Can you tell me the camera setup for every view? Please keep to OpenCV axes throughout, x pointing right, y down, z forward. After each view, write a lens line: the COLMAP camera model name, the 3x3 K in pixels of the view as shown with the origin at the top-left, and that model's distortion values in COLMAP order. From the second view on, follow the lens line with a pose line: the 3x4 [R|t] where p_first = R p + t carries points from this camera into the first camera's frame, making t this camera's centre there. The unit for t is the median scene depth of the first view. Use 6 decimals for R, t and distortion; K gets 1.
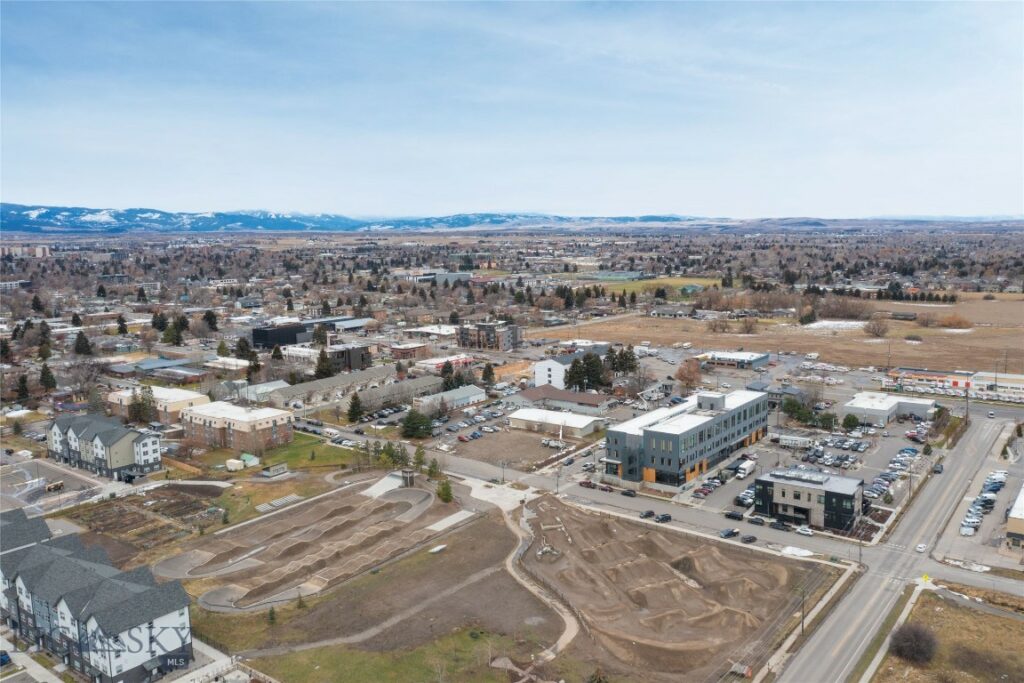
lens RADIAL K [[813.5, 0, 513.4], [0, 813.5, 337.8], [0, 0, 1]] dist [-0.017632, 0.003858]
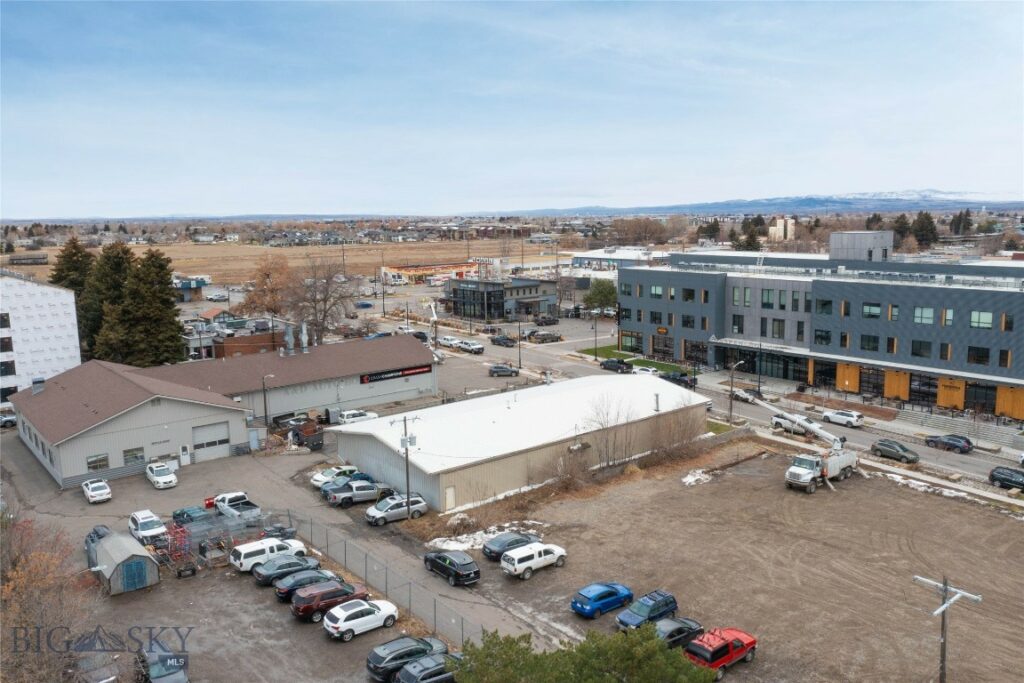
lens RADIAL K [[813.5, 0, 513.4], [0, 813.5, 337.8], [0, 0, 1]] dist [-0.017632, 0.003858]
pose [[0.228494, -0.135554, 0.964062, -0.229153], [0.140358, 0.984500, 0.105161, 0.058463], [-0.963374, 0.111285, 0.243978, 1.145839]]
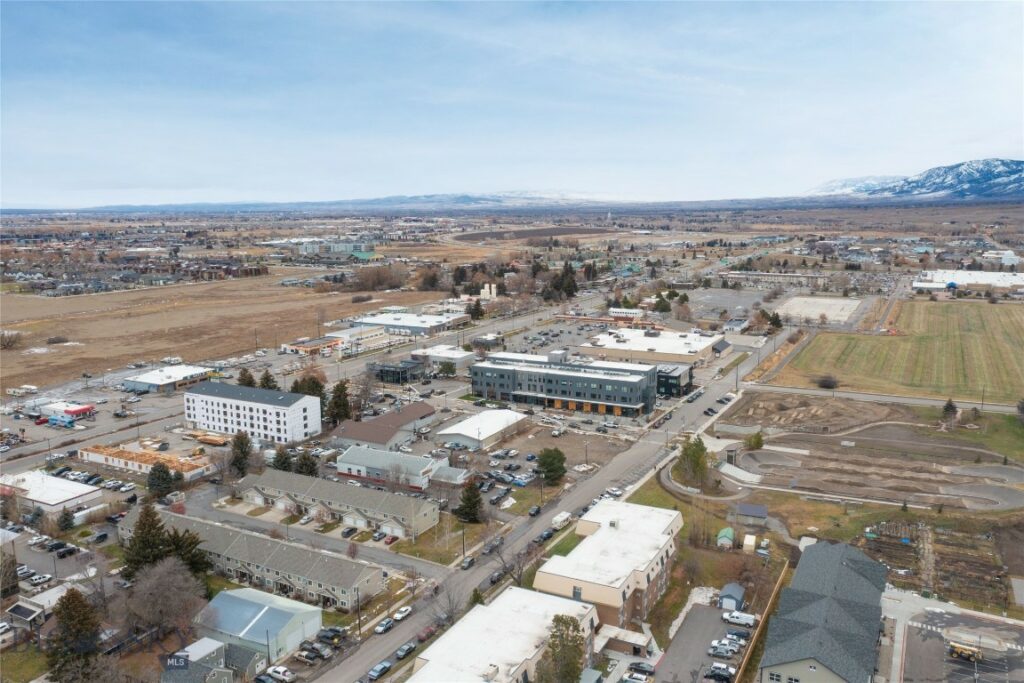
lens RADIAL K [[813.5, 0, 513.4], [0, 813.5, 337.8], [0, 0, 1]] dist [-0.017632, 0.003858]
pose [[-0.172769, -0.141501, 0.974745, -1.017304], [0.136599, 0.976622, 0.165985, -0.177032], [-0.975444, 0.161827, -0.149401, 1.327037]]
